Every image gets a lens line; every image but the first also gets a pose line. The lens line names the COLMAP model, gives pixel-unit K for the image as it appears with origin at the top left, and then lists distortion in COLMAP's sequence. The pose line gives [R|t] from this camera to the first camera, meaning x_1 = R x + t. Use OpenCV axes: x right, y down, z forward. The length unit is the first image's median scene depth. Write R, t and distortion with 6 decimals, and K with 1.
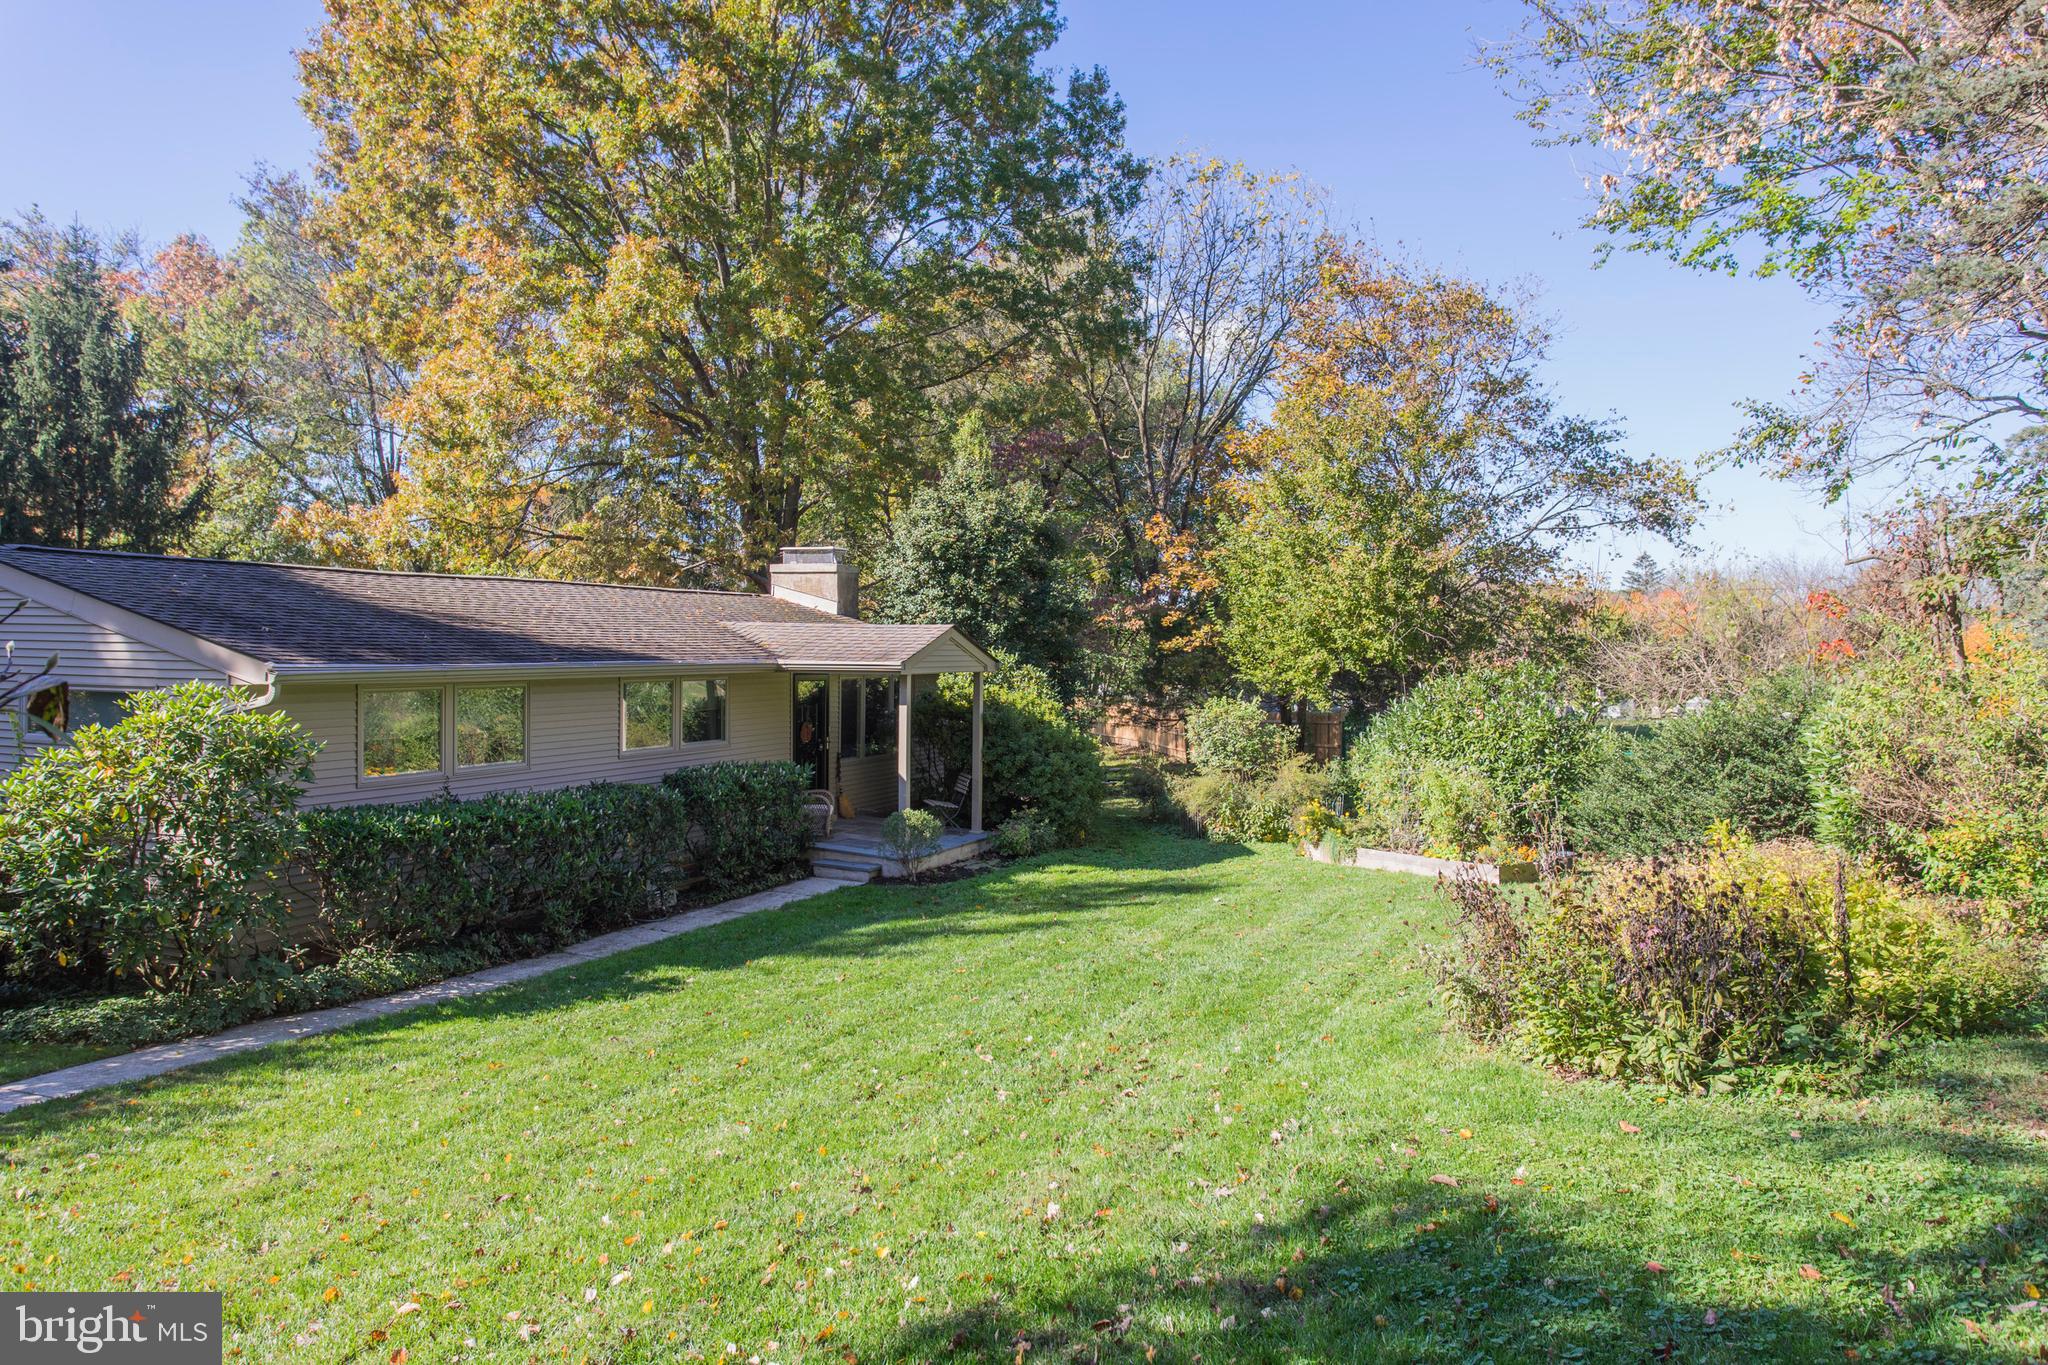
lens RADIAL K [[1404.4, 0, 1024.0], [0, 1404.4, 682.5], [0, 0, 1]] dist [0.002317, 0.001794]
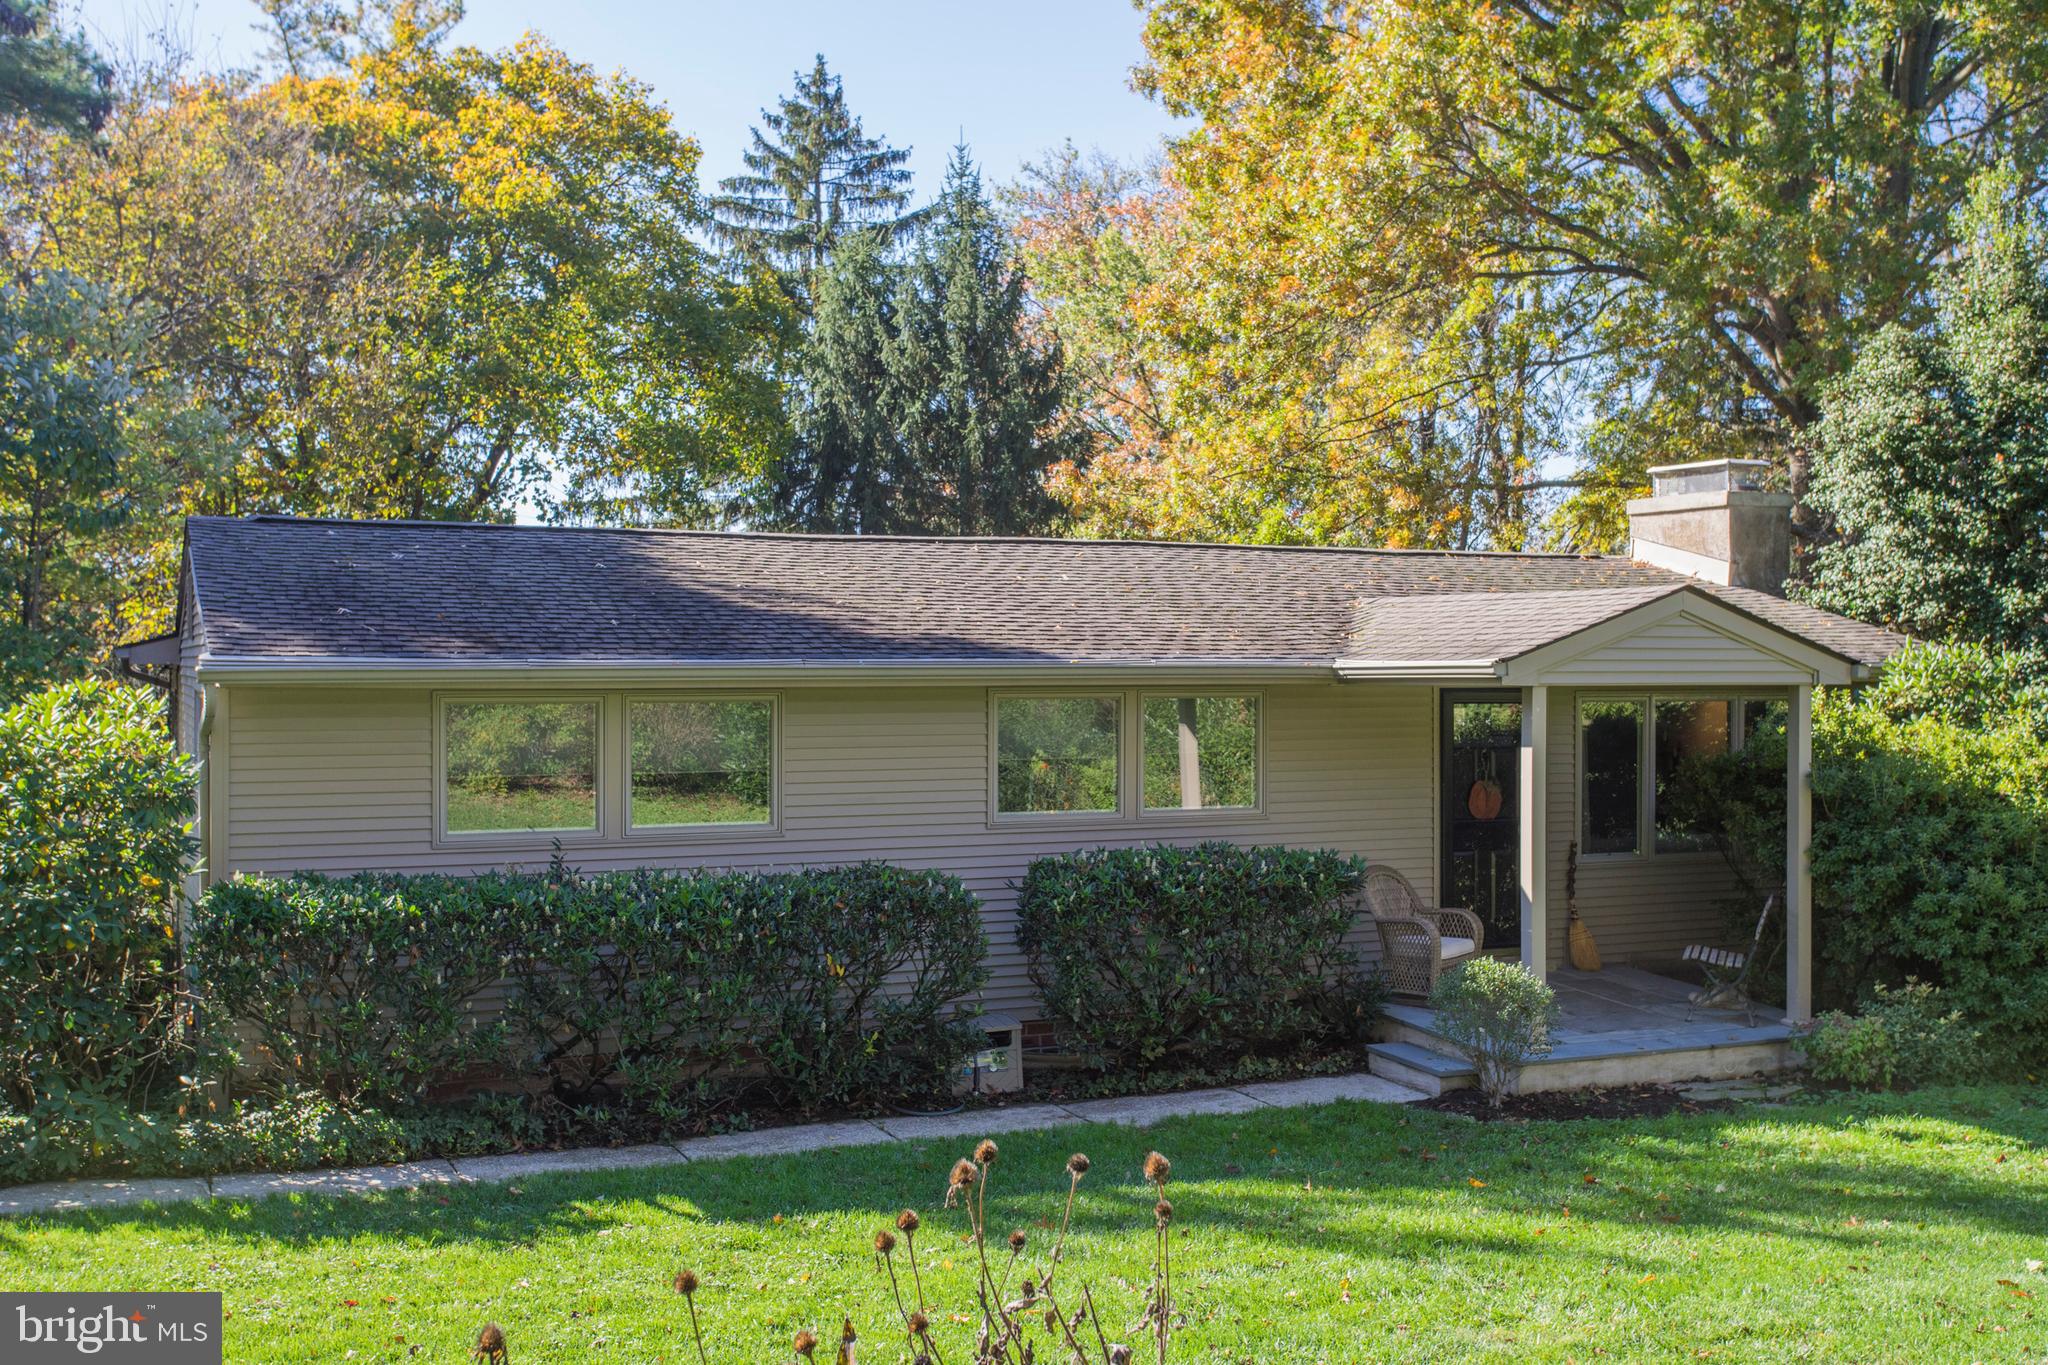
lens RADIAL K [[2059.8, 0, 1024.0], [0, 2059.8, 682.5], [0, 0, 1]] dist [-0.003950, 0.017464]
pose [[0.718339, -0.008135, -0.695645, 0.262756], [-0.011917, 0.999641, -0.023996, 0.011648], [0.695591, 0.025528, 0.717984, 0.327529]]
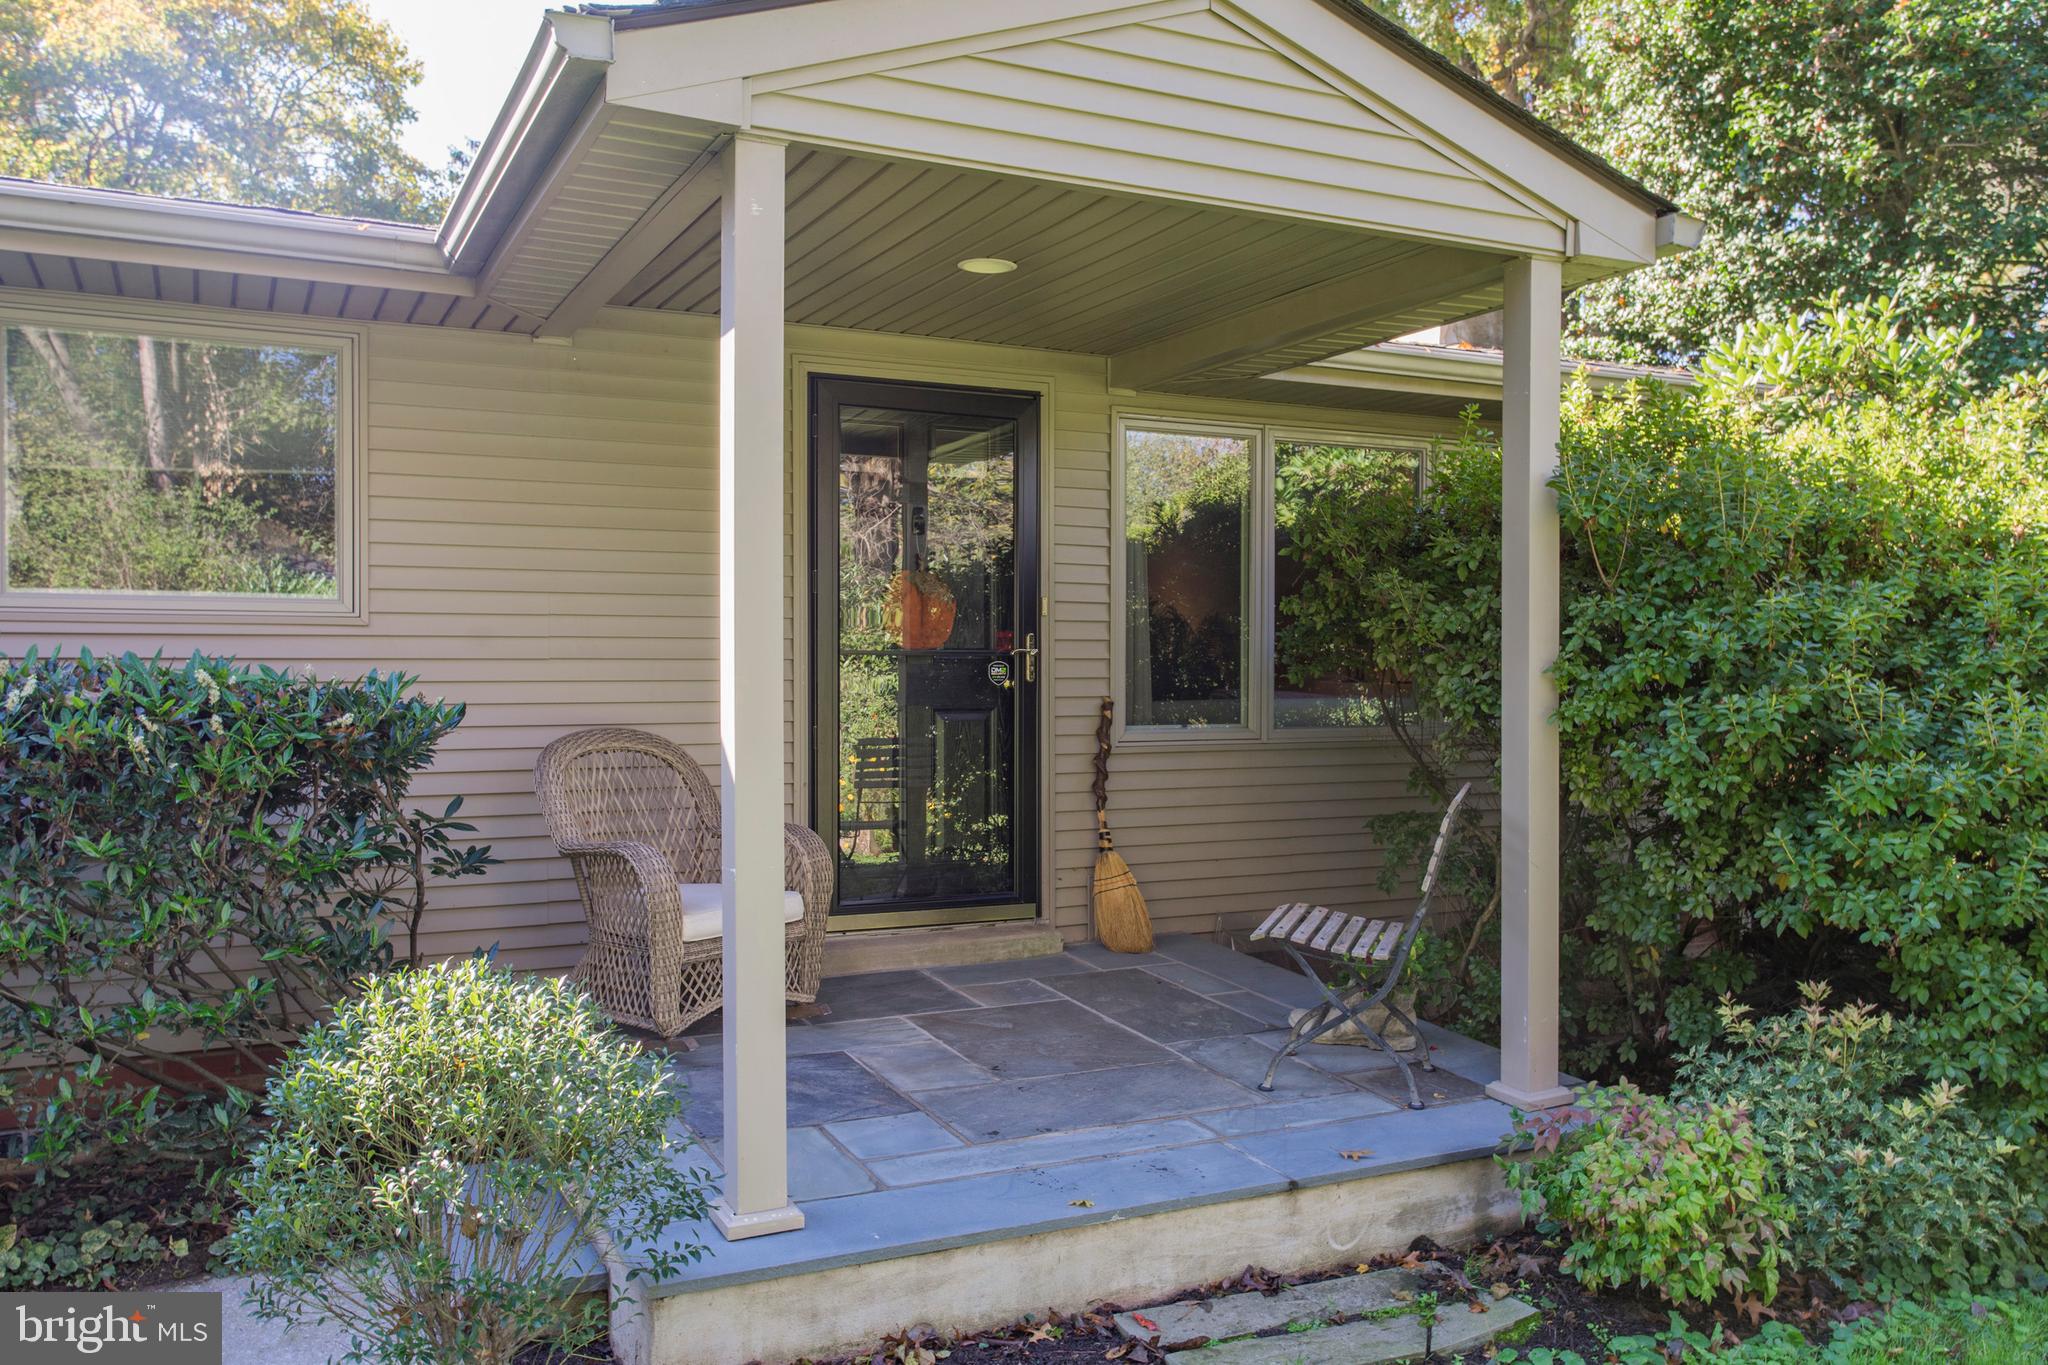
lens RADIAL K [[1610.5, 0, 1024.0], [0, 1610.5, 682.5], [0, 0, 1]] dist [0.003395, -0.002657]
pose [[0.745607, -0.007814, -0.666340, 0.064860], [-0.012044, 0.999610, -0.025199, 0.055938], [0.666277, 0.026814, 0.745222, 0.792731]]
